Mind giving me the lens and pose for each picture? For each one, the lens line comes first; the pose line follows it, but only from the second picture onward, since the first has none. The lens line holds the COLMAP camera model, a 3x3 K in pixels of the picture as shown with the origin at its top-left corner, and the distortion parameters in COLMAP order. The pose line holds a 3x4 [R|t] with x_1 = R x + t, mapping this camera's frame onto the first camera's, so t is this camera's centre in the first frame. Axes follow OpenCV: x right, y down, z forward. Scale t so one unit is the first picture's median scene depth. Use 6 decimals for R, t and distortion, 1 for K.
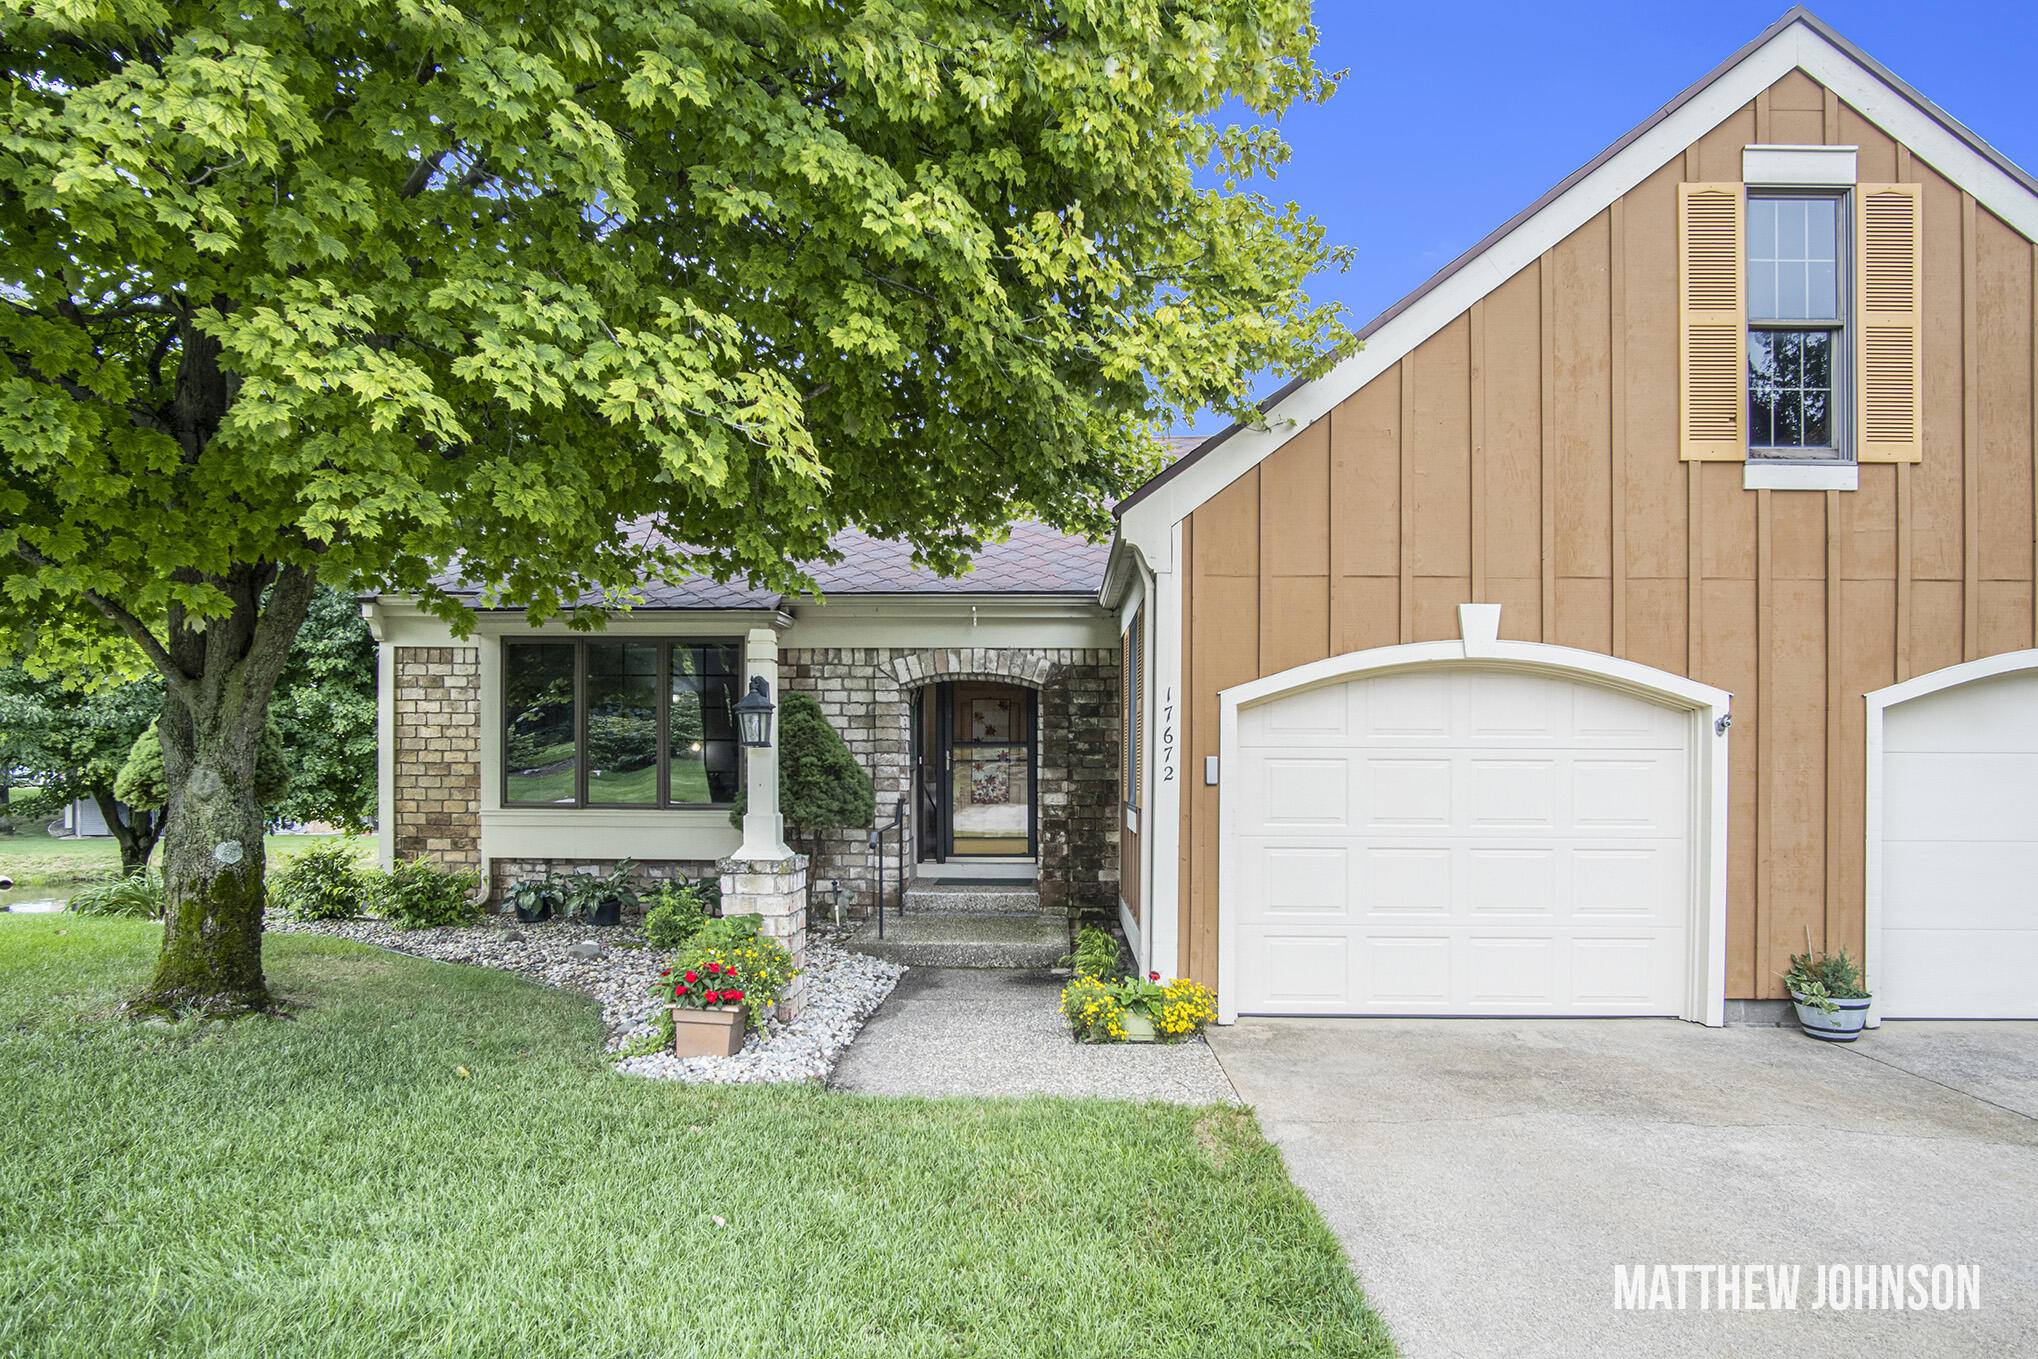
lens RADIAL K [[1118.1, 0, 1019.0], [0, 1118.1, 762.6], [0, 0, 1]] dist [-0.001600, -0.000232]
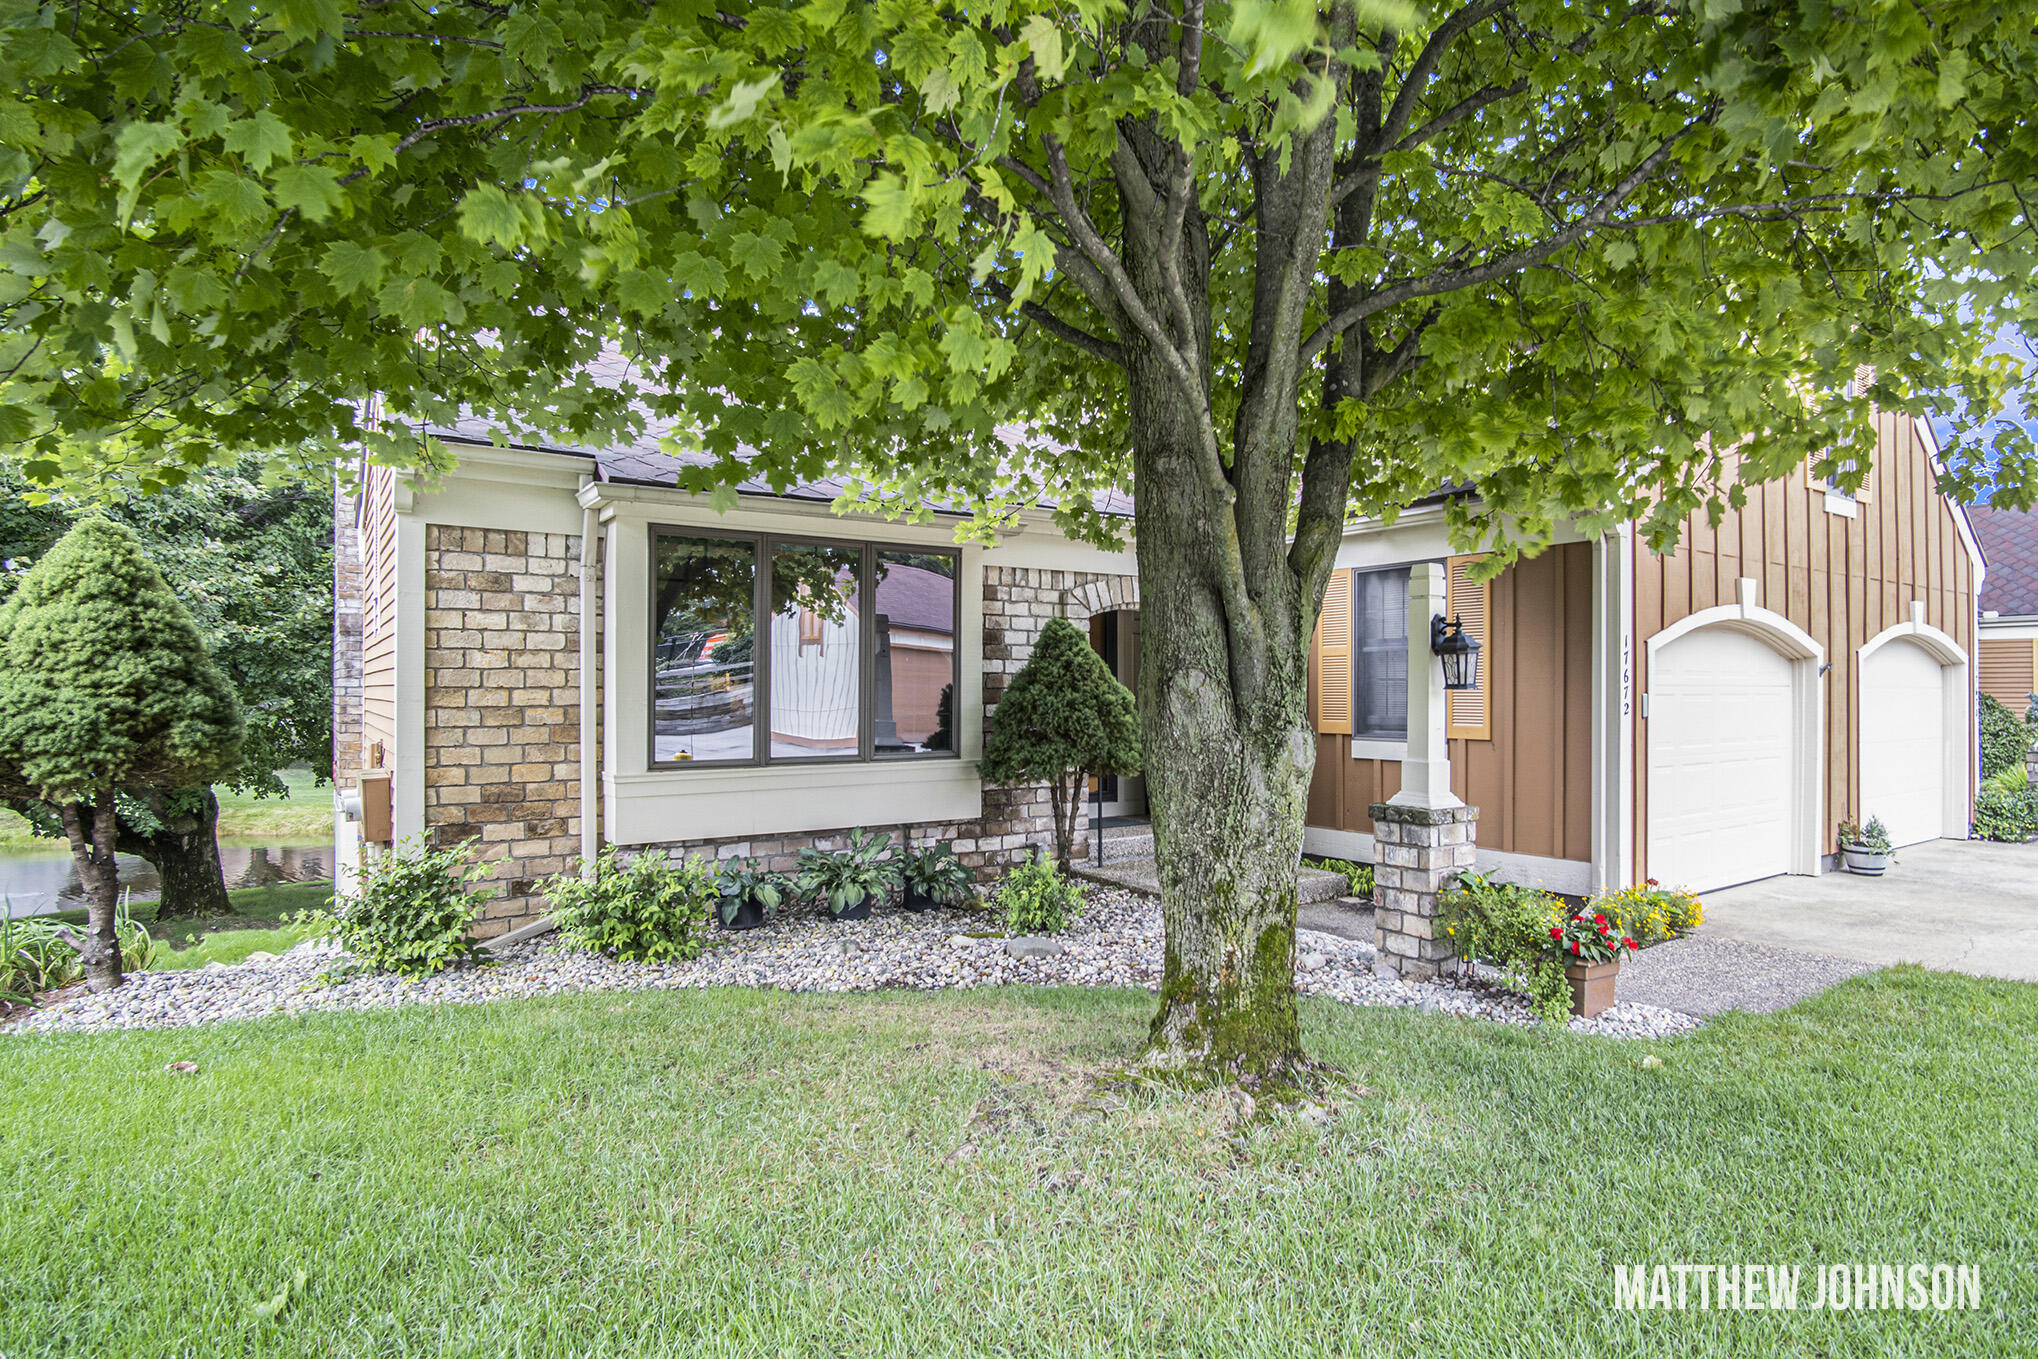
lens RADIAL K [[1138.3, 0, 1019.0], [0, 1138.3, 679.5], [0, 0, 1]] dist [-0.024153, -0.000406]
pose [[0.788197, -0.002262, 0.615419, -0.690209], [0.003699, 0.999993, -0.001062, -0.014044], [-0.615412, 0.003114, 0.788200, 0.294446]]
